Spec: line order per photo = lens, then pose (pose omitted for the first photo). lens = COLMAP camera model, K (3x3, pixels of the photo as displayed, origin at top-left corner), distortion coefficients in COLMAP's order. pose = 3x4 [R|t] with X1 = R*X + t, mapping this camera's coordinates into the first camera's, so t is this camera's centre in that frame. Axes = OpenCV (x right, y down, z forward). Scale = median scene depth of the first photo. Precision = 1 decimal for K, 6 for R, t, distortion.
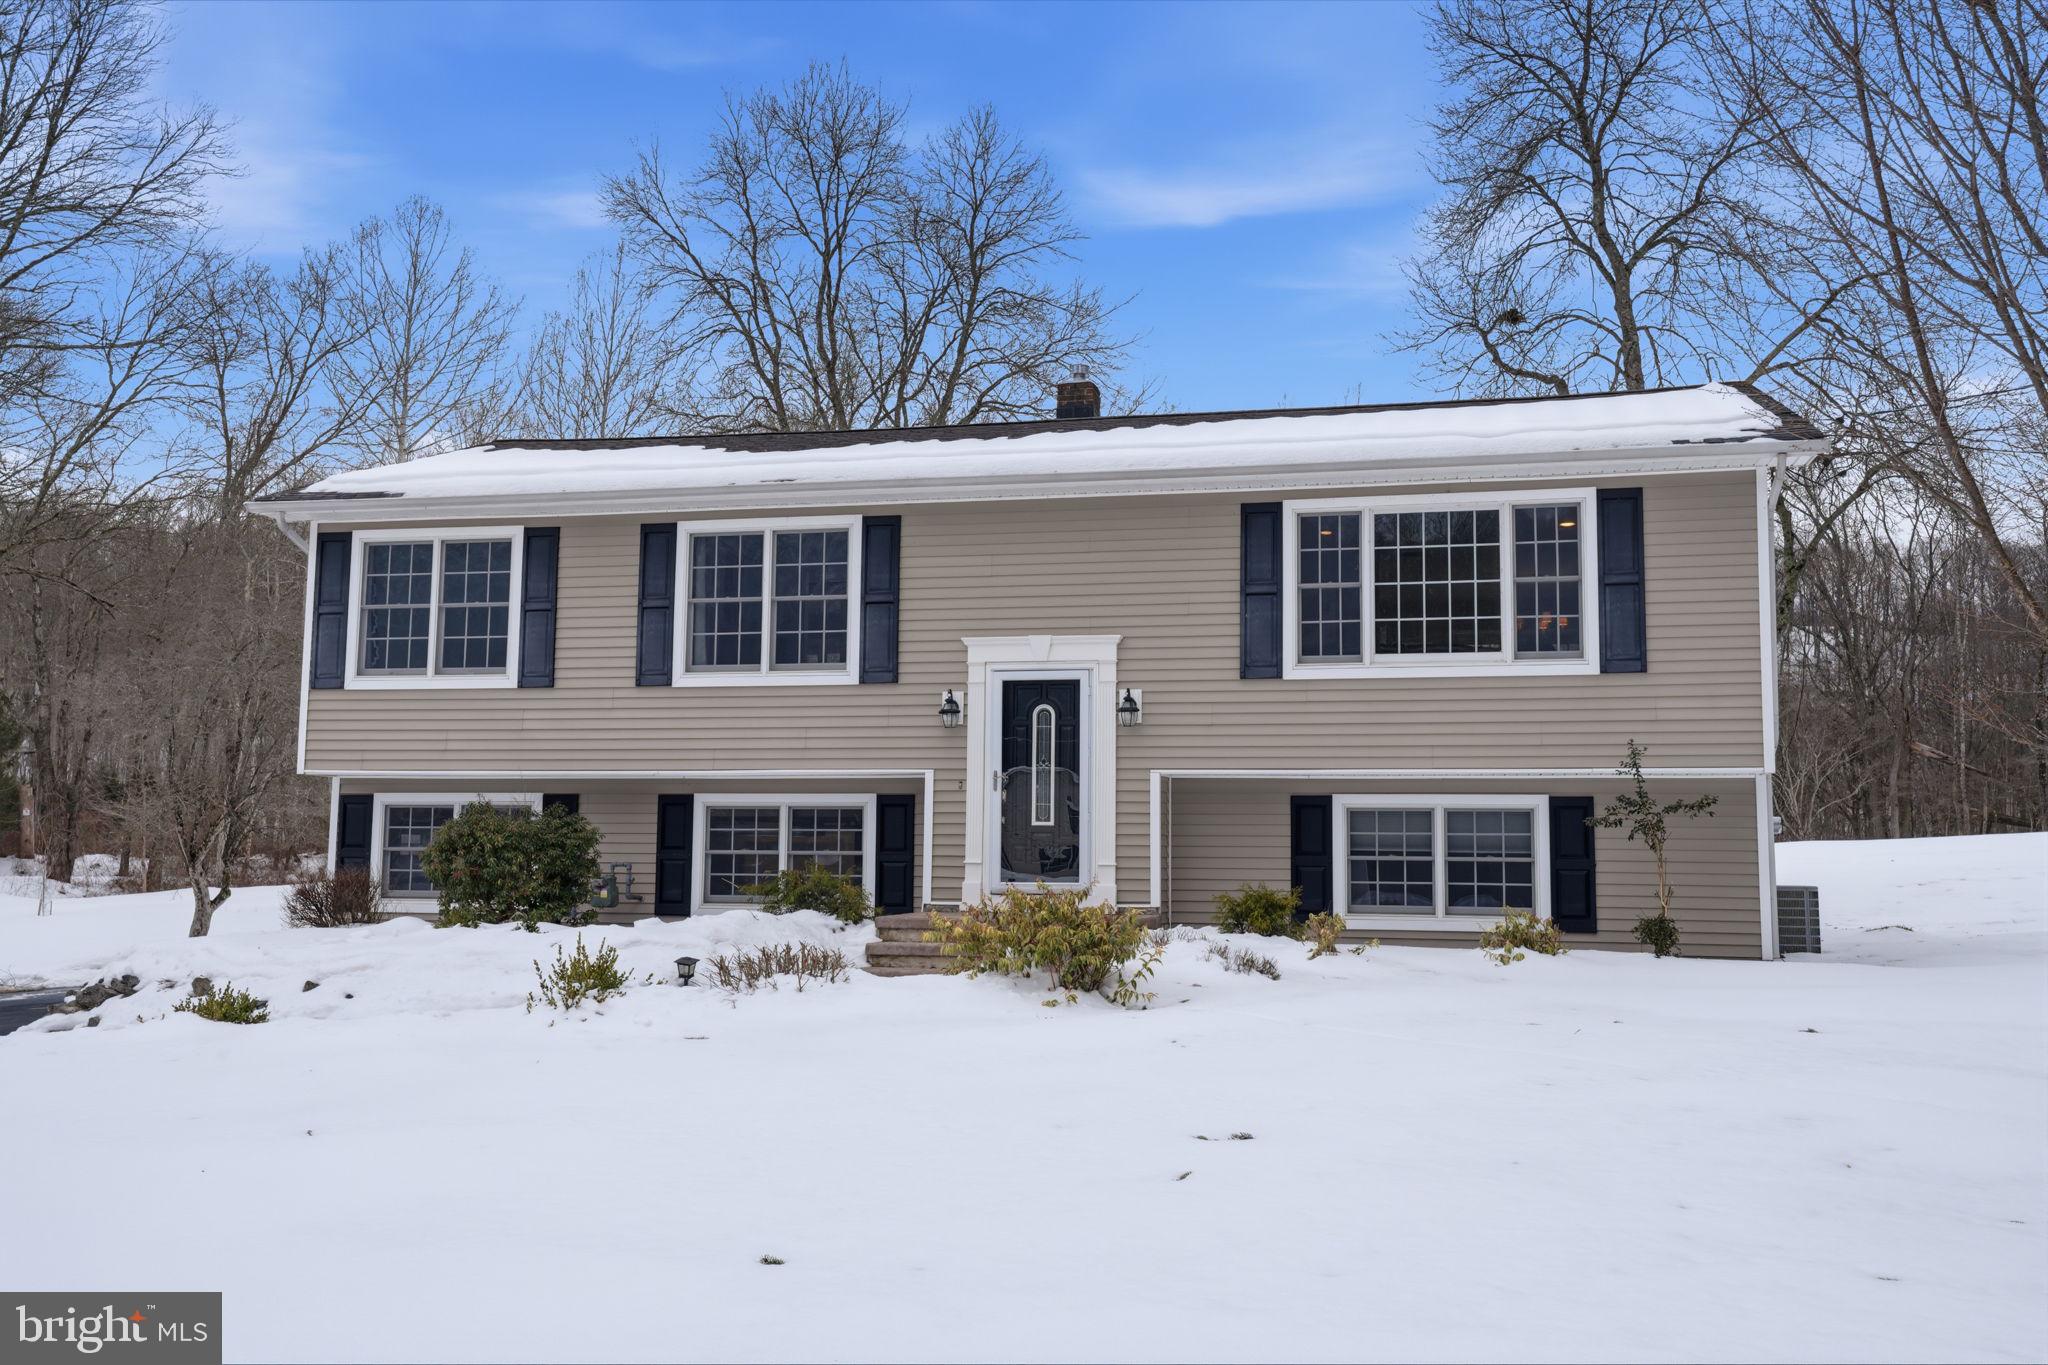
lens RADIAL K [[1943.1, 0, 1015.7], [0, 1943.1, 676.9], [0, 0, 1]] dist [0.008686, 0.209756]
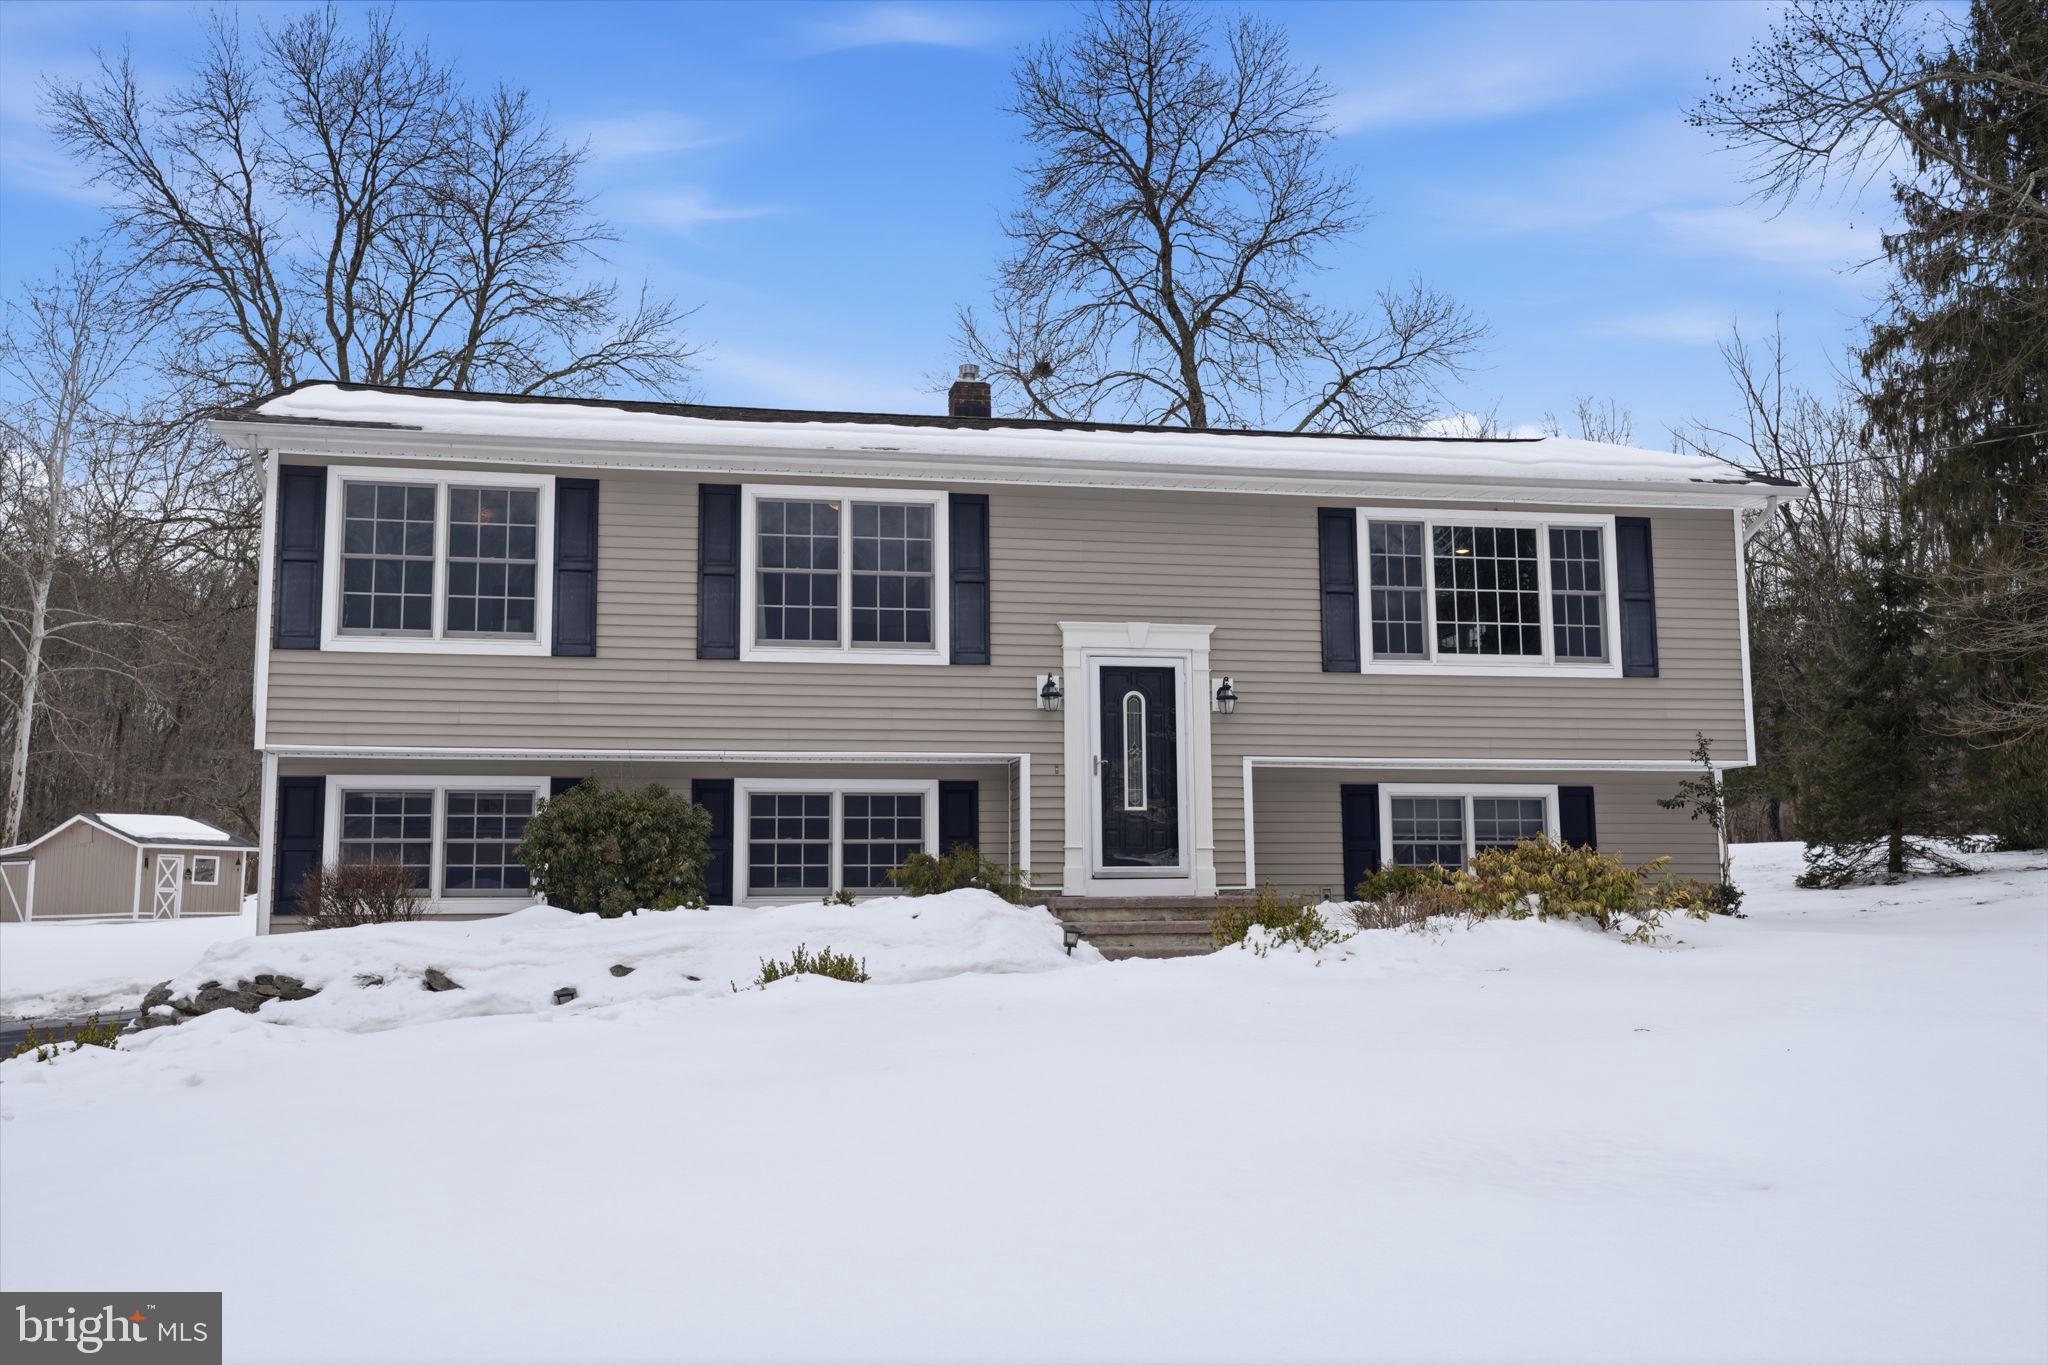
lens RADIAL K [[1963.9, 0, 1016.0], [0, 1963.9, 676.6], [0, 0, 1]] dist [0.006196, 0.233717]
pose [[0.901237, 0.037480, 0.431702, -0.480697], [-0.025118, 0.999096, -0.034305, 0.043125], [-0.432597, 0.020074, 0.901364, 0.104819]]
